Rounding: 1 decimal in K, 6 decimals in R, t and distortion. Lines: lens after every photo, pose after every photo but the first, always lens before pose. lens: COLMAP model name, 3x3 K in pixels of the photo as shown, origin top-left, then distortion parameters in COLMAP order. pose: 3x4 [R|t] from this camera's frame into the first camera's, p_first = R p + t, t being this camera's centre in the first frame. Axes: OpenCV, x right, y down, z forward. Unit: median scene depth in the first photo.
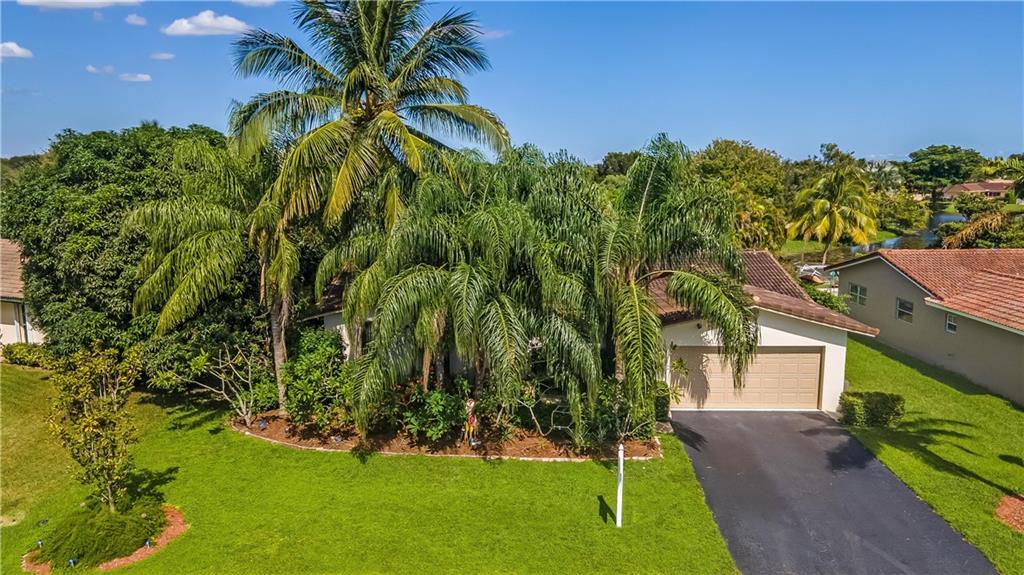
lens RADIAL K [[745.6, 0, 512.0], [0, 745.6, 287.5], [0, 0, 1]] dist [0.036456, 0.006767]
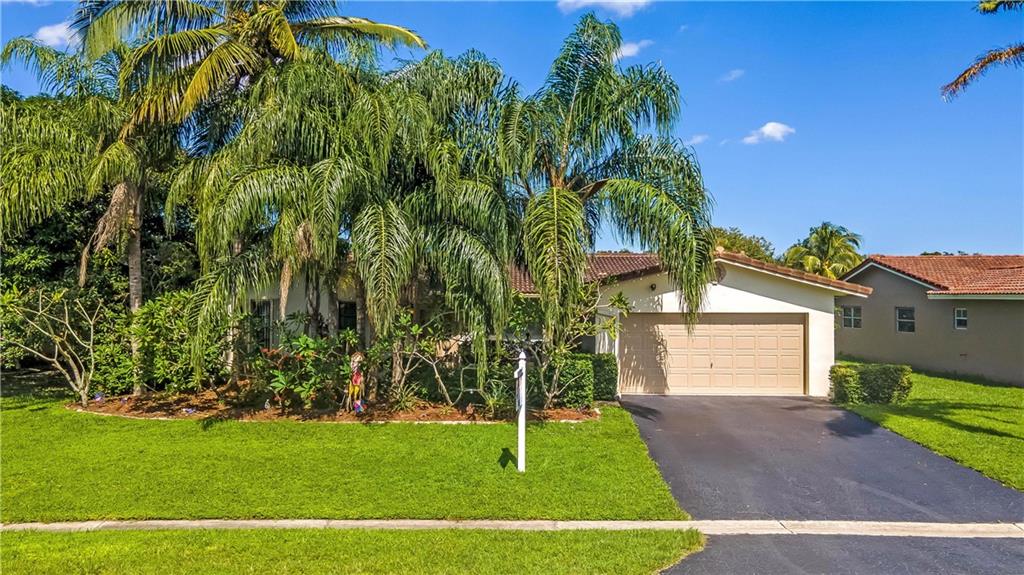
lens RADIAL K [[745.6, 0, 512.0], [0, 745.6, 287.5], [0, 0, 1]] dist [0.036456, 0.006767]
pose [[0.999993, 0.000163, -0.003706, 0.109478], [-0.000804, 0.984769, -0.173864, 0.216880], [0.003621, 0.173866, 0.984763, 0.211935]]
